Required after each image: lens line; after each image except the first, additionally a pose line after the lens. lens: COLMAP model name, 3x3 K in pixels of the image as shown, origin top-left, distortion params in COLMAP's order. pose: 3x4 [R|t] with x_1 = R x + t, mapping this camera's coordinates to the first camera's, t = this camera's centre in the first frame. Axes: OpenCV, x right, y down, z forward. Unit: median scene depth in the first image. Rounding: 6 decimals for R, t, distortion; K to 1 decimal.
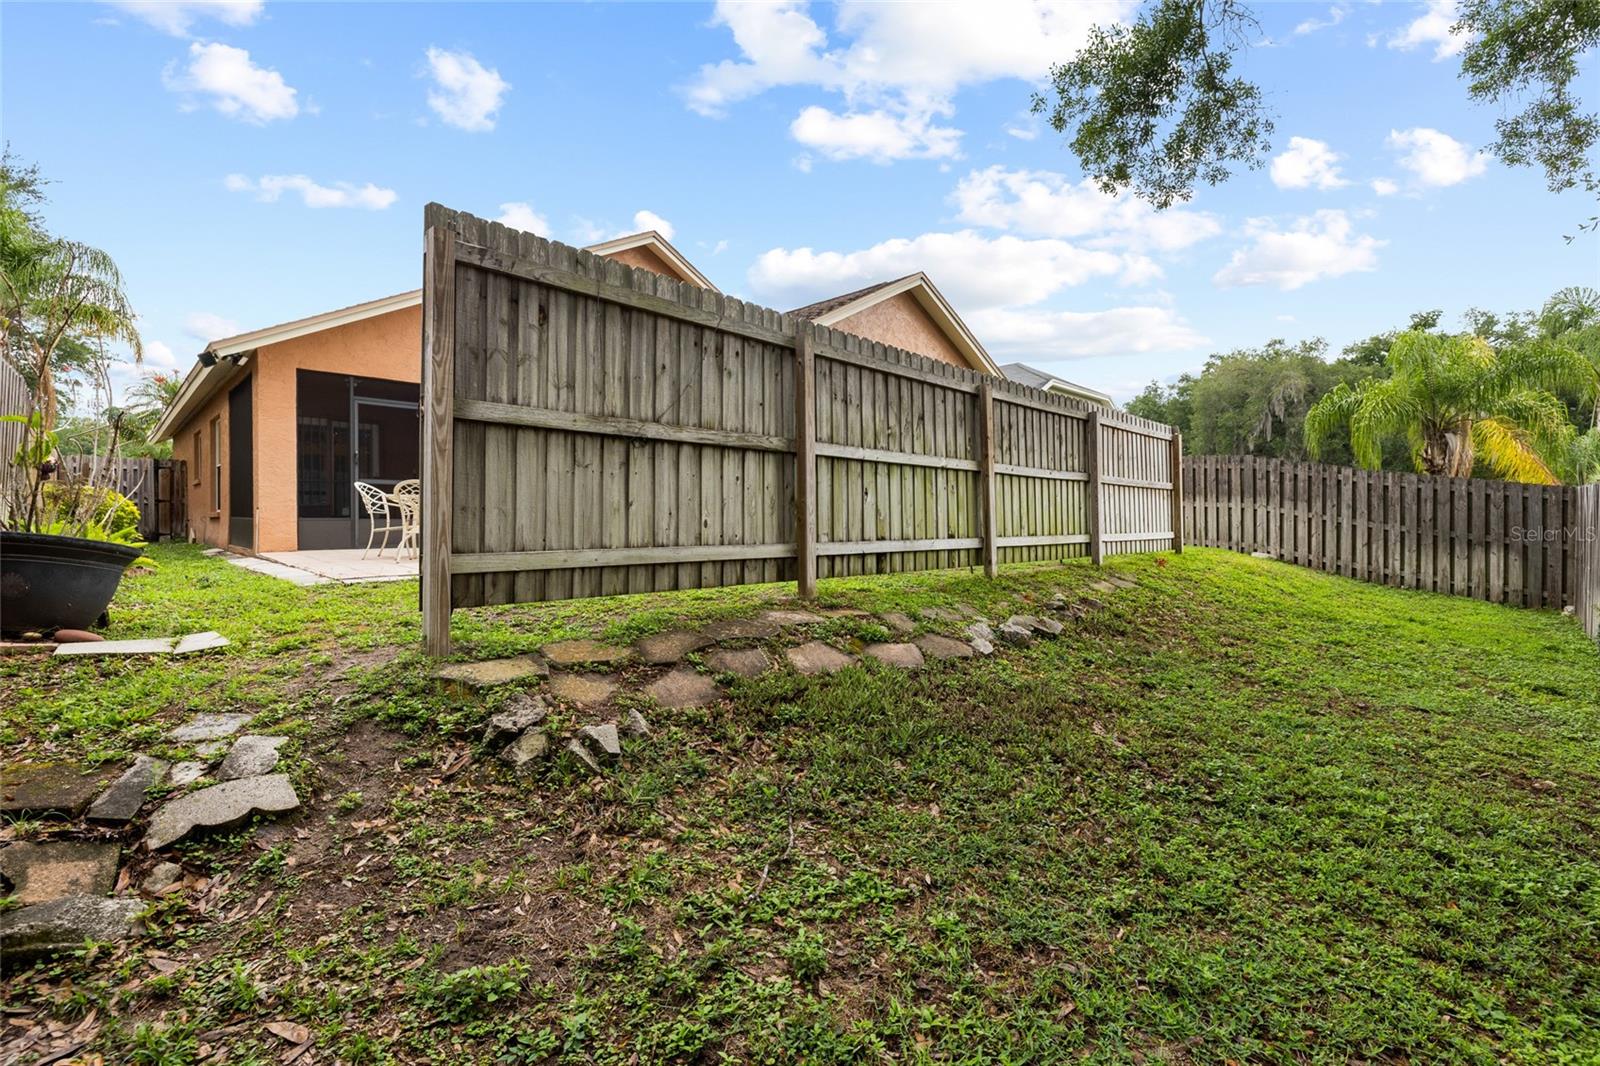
lens RADIAL K [[724.7, 0, 788.6], [0, 724.7, 505.9], [0, 0, 1]] dist [-0.005338, -0.000311]
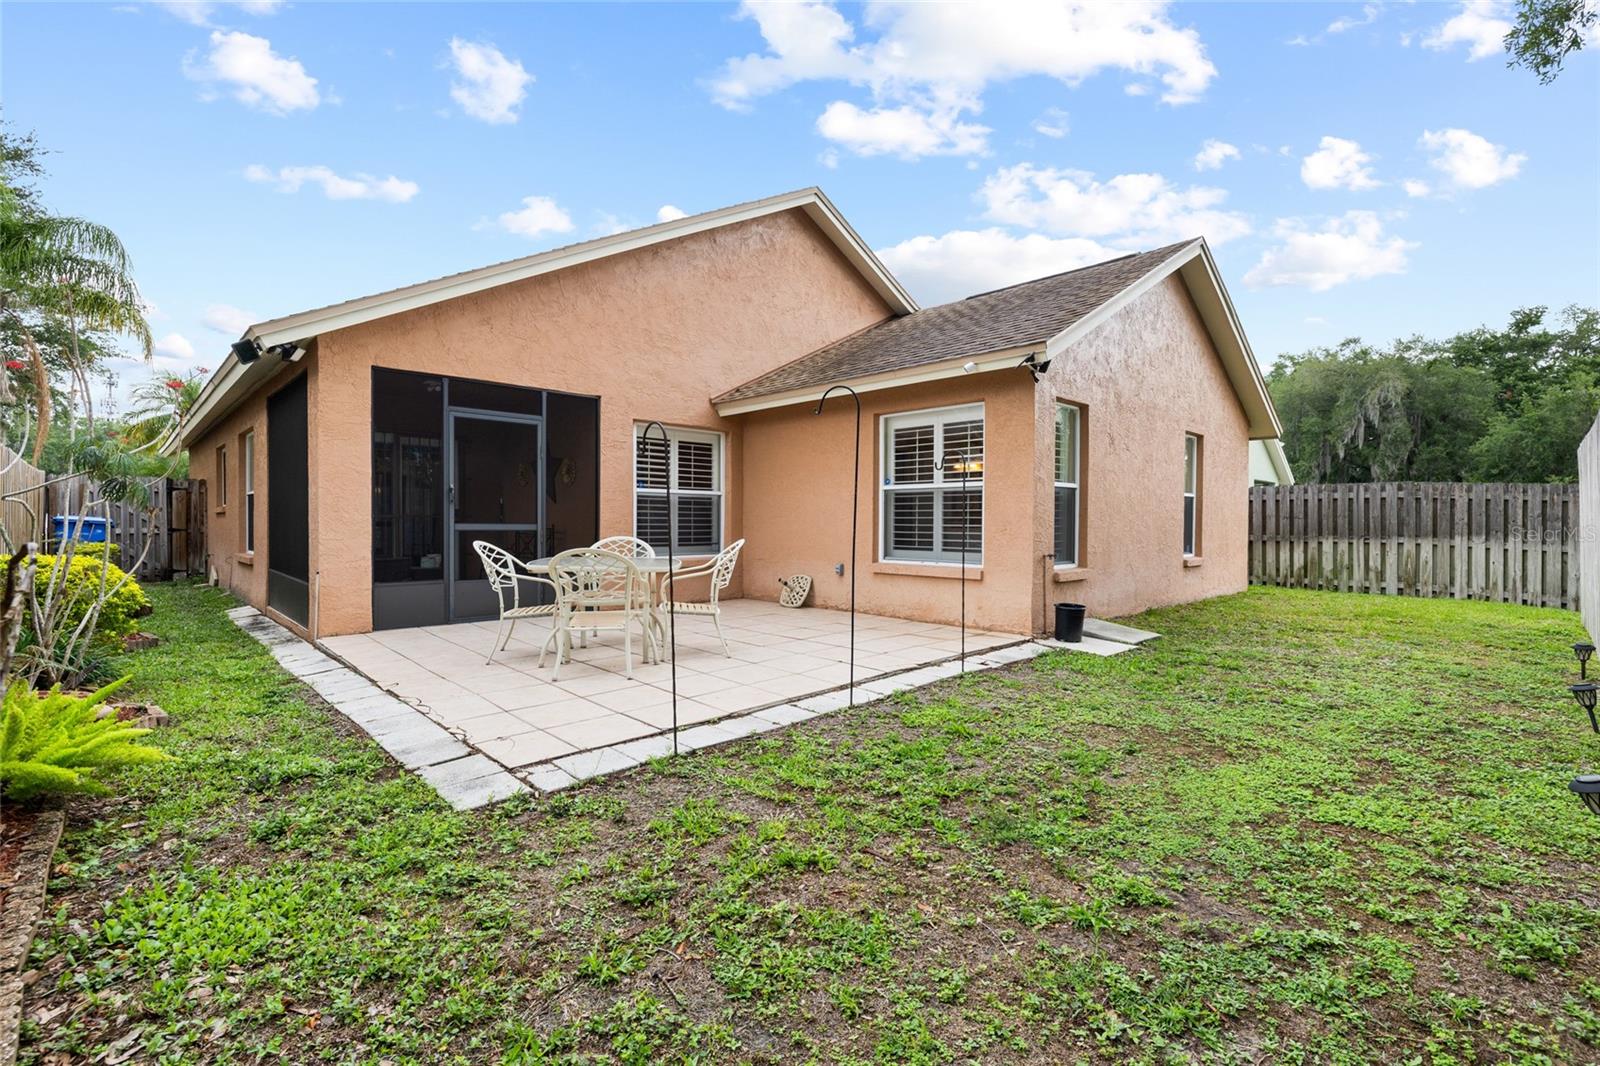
lens RADIAL K [[724.7, 0, 806.0], [0, 724.7, 506.4], [0, 0, 1]] dist [-0.005338, -0.000311]
pose [[0.999960, 0.008891, -0.000004, -0.219489], [-0.008890, 0.999954, 0.003696, -0.051976], [0.000037, -0.003696, 0.999993, 0.257602]]
